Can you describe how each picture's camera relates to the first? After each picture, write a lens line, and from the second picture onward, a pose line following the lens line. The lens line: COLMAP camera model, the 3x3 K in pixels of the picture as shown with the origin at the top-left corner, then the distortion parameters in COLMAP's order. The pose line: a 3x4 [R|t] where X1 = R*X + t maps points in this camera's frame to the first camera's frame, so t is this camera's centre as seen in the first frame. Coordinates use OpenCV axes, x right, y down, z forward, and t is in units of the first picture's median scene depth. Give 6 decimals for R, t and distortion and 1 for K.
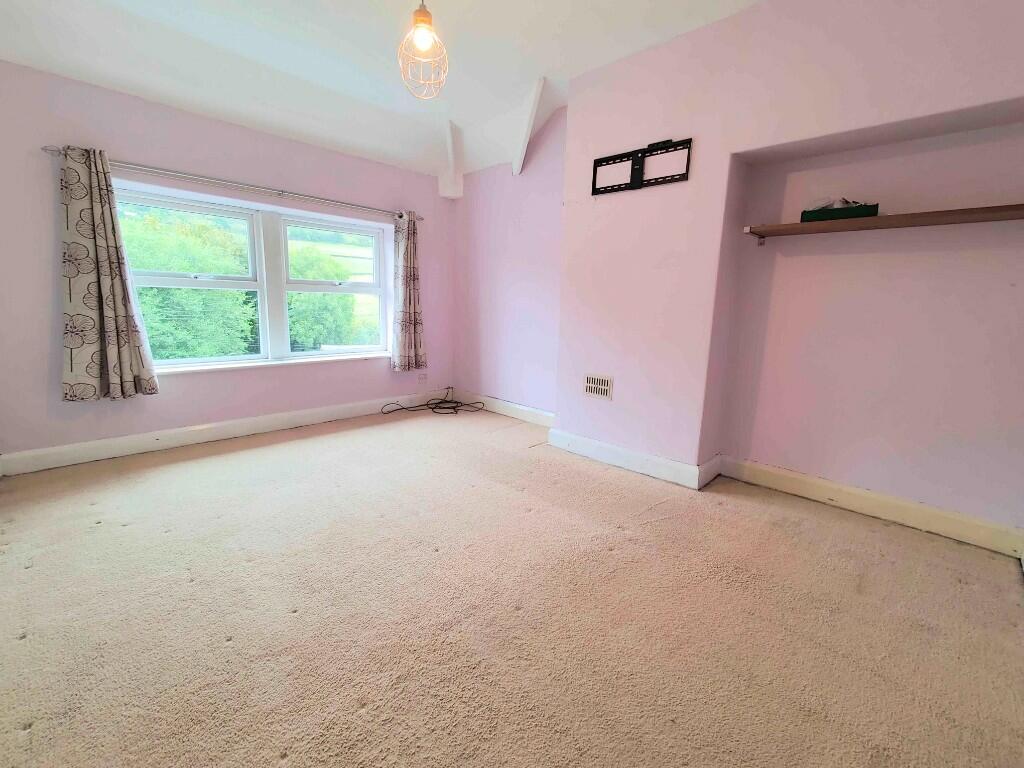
lens RADIAL K [[454.0, 0, 514.9], [0, 454.0, 383.7], [0, 0, 1]] dist [0.004548, 0.001582]
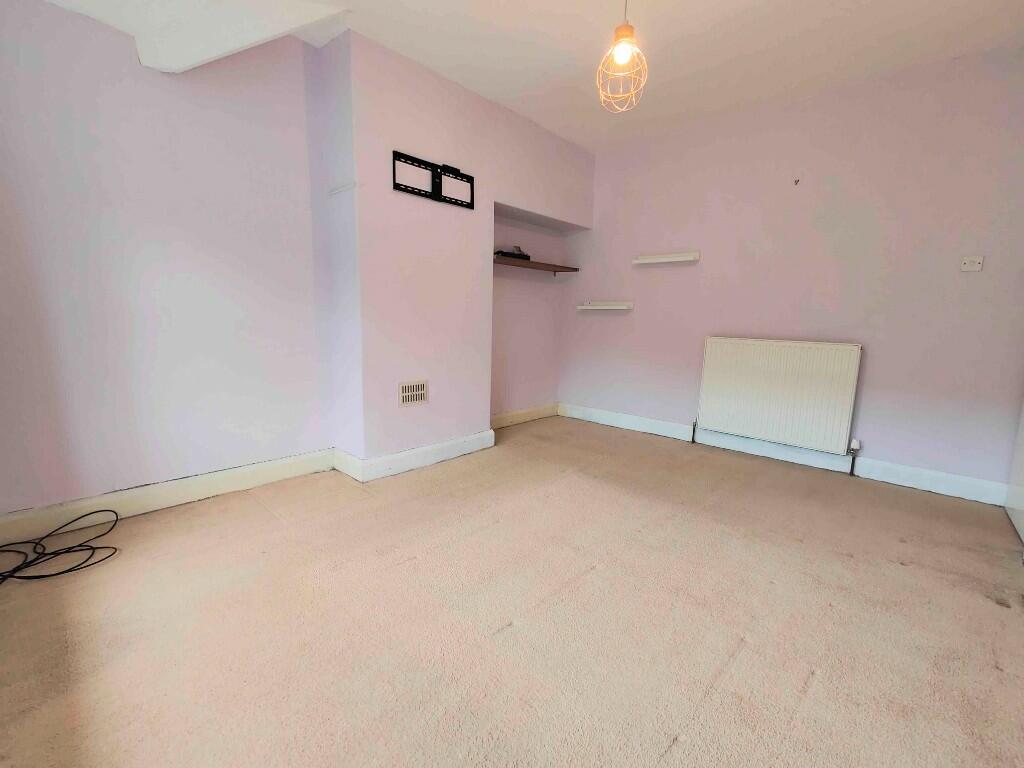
lens RADIAL K [[454.0, 0, 513.3], [0, 454.0, 387.3], [0, 0, 1]] dist [0.004548, 0.001582]
pose [[-0.031315, -0.185102, 0.982220, -0.762475], [0.155174, 0.969887, 0.187725, -0.153203], [-0.987391, 0.158294, -0.001649, 0.781235]]
